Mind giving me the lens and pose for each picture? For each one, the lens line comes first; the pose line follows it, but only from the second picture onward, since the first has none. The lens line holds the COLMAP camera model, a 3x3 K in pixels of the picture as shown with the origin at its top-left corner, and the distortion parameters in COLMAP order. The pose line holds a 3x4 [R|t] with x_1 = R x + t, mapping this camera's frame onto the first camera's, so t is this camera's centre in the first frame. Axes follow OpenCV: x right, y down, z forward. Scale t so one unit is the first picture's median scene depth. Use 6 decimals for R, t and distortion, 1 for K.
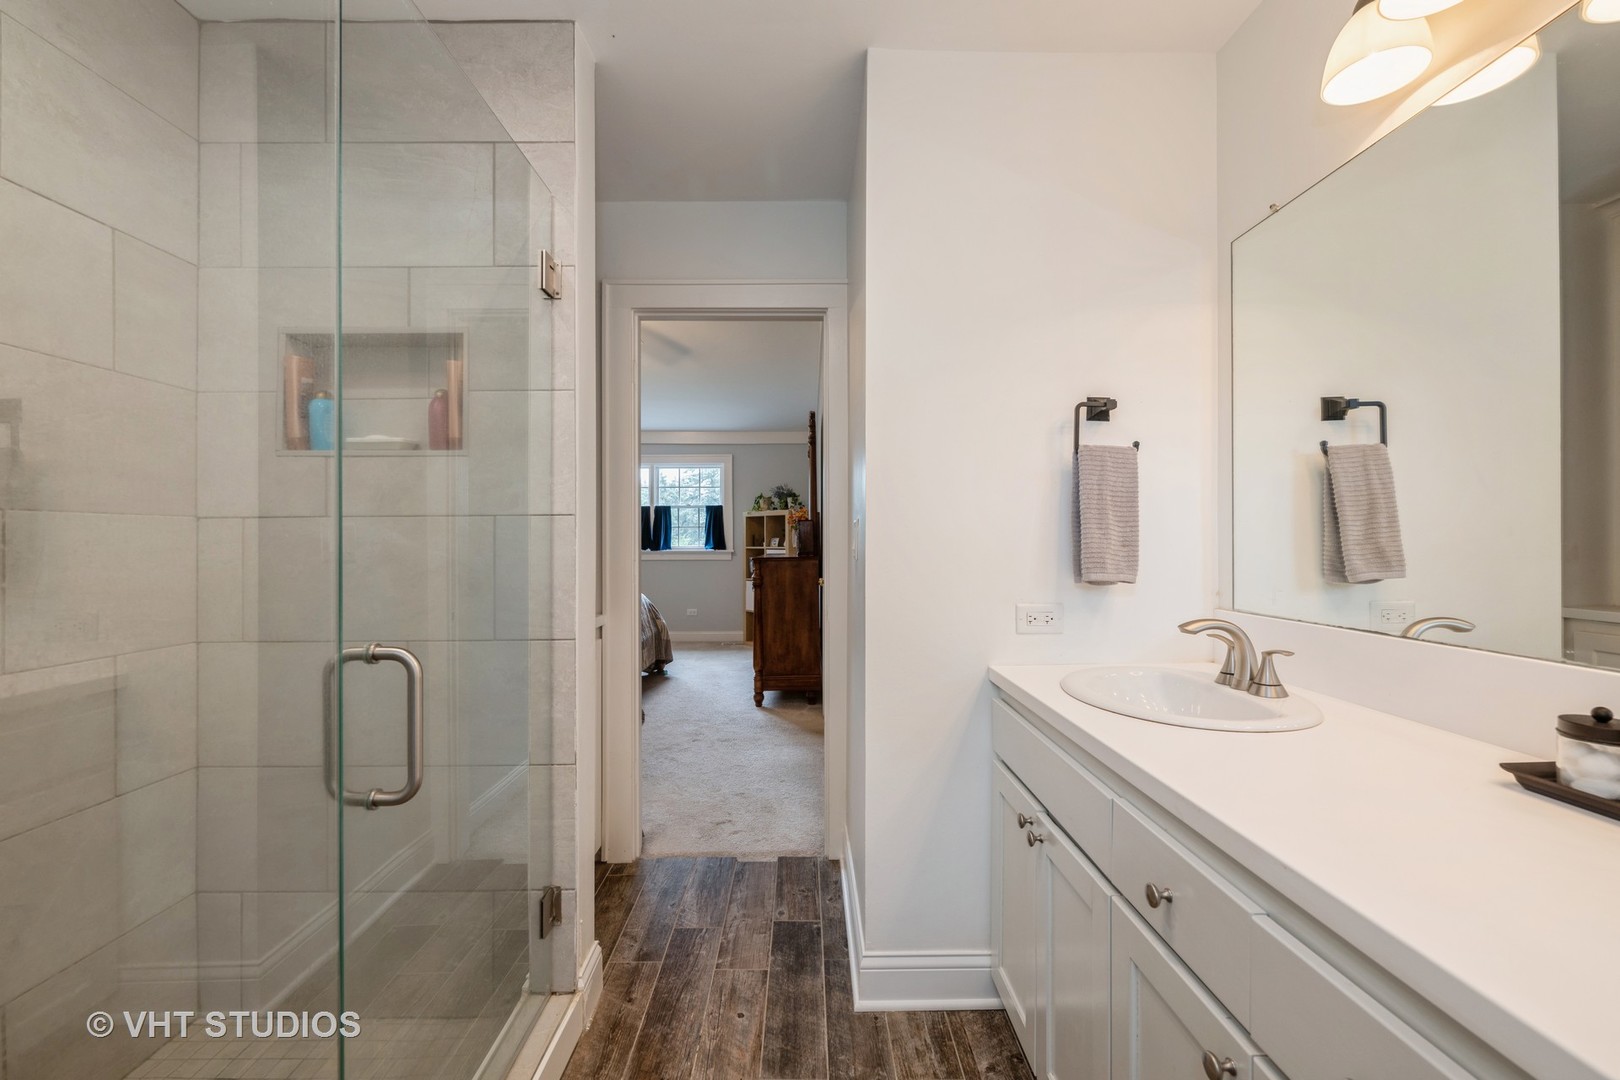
lens RADIAL K [[642.5, 0, 808.9], [0, 642.5, 539.0], [0, 0, 1]] dist [0.009294, -0.000460]
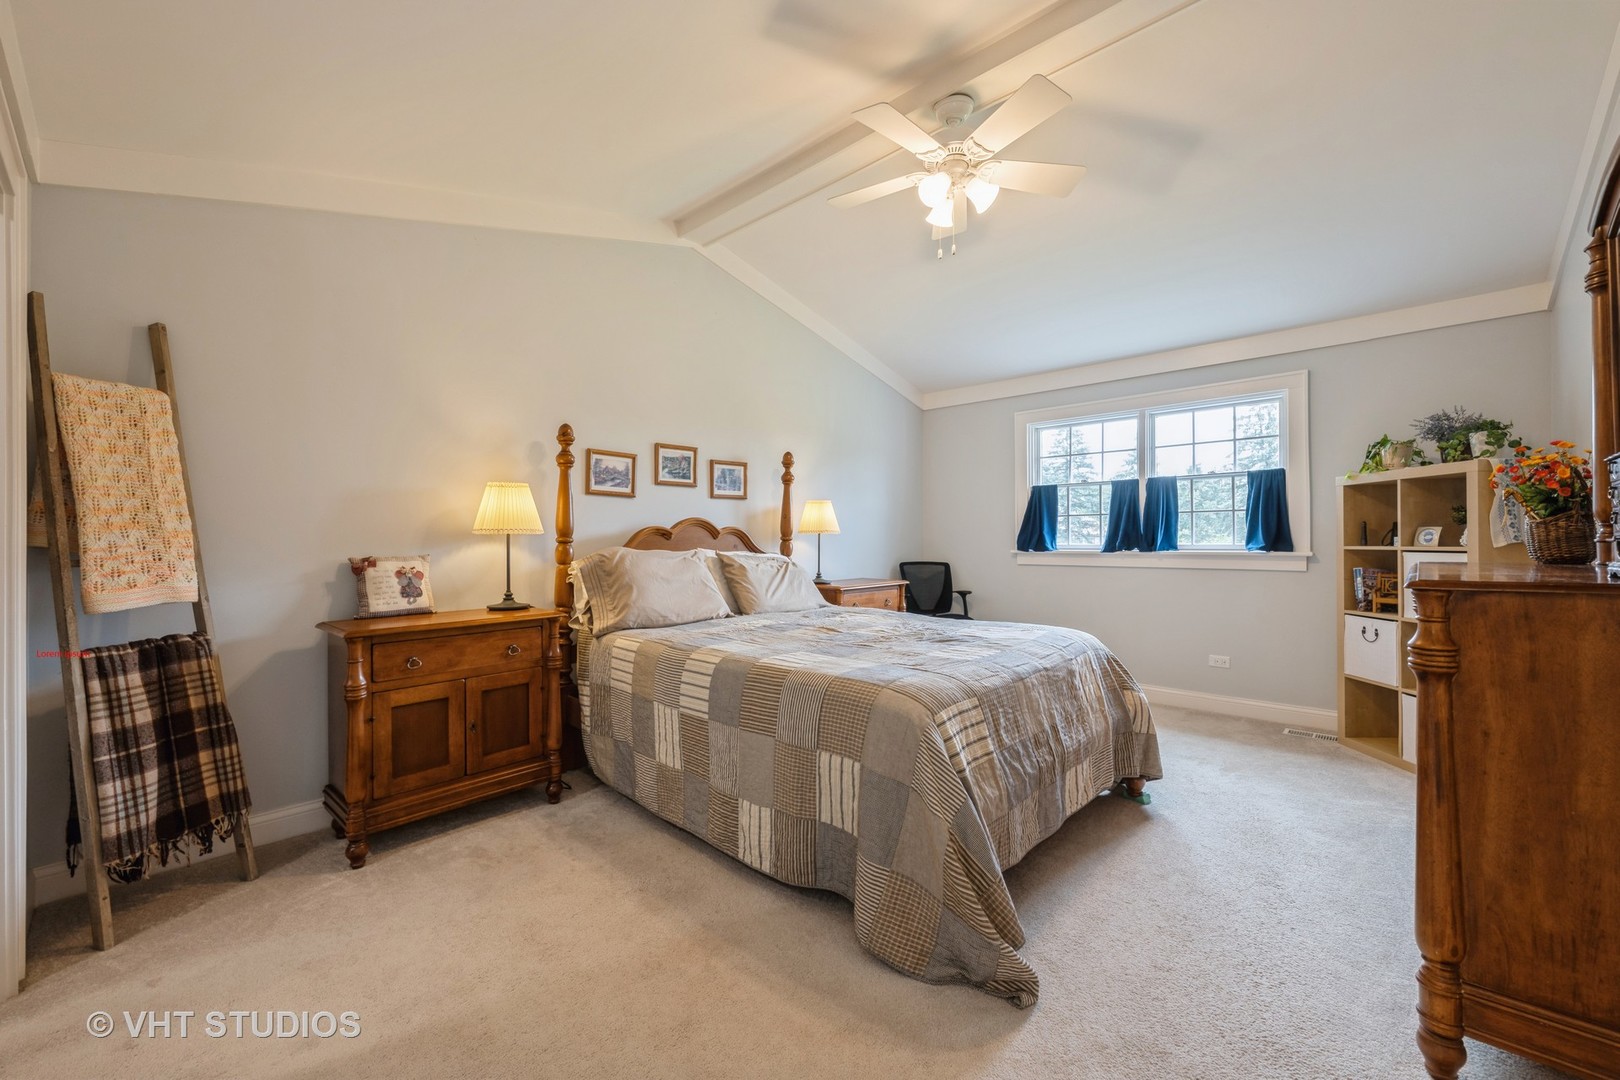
lens RADIAL K [[642.5, 0, 808.9], [0, 642.5, 538.8], [0, 0, 1]] dist [0.009294, -0.000460]
pose [[0.719821, -0.003611, -0.694150, -0.048934], [0.004406, 0.999990, -0.000633, 0.005015], [0.694146, -0.002603, 0.719830, 0.356879]]
